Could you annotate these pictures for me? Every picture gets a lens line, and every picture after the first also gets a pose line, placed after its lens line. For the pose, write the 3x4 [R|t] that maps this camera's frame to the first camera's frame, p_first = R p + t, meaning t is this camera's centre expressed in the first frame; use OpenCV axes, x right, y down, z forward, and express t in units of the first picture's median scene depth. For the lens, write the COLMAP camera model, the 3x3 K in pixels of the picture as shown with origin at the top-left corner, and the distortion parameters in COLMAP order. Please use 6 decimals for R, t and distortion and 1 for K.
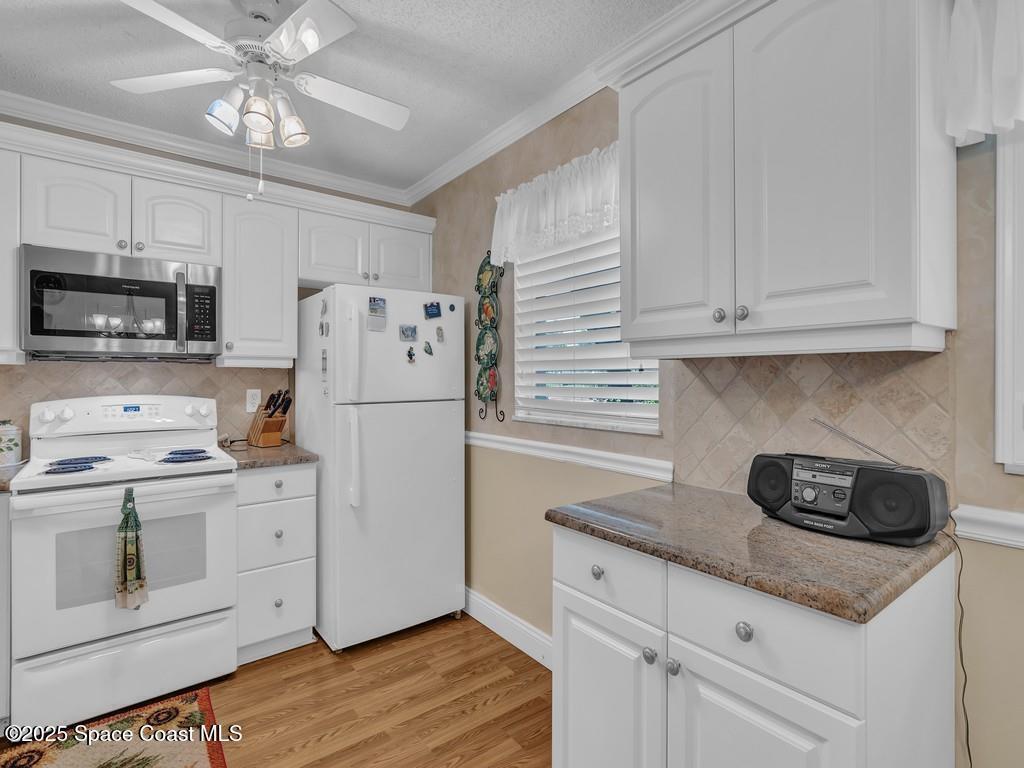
lens RADIAL K [[510.5, 0, 510.2], [0, 510.5, 377.4], [0, 0, 1]] dist [0.003481, 0.000405]
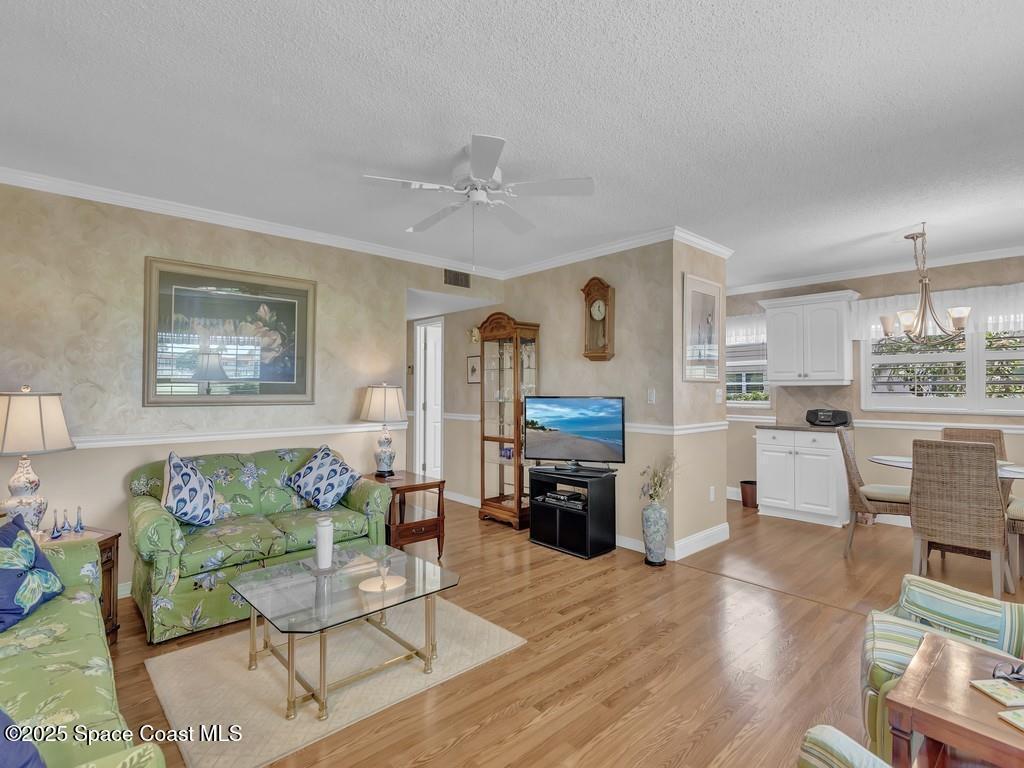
lens RADIAL K [[510.5, 0, 510.6], [0, 510.5, 383.8], [0, 0, 1]] dist [0.003481, 0.000405]
pose [[0.996098, 0.000323, 0.088257, -1.265611], [0.001570, 0.999770, -0.021377, 0.016612], [-0.088244, 0.021432, 0.995868, -1.610243]]
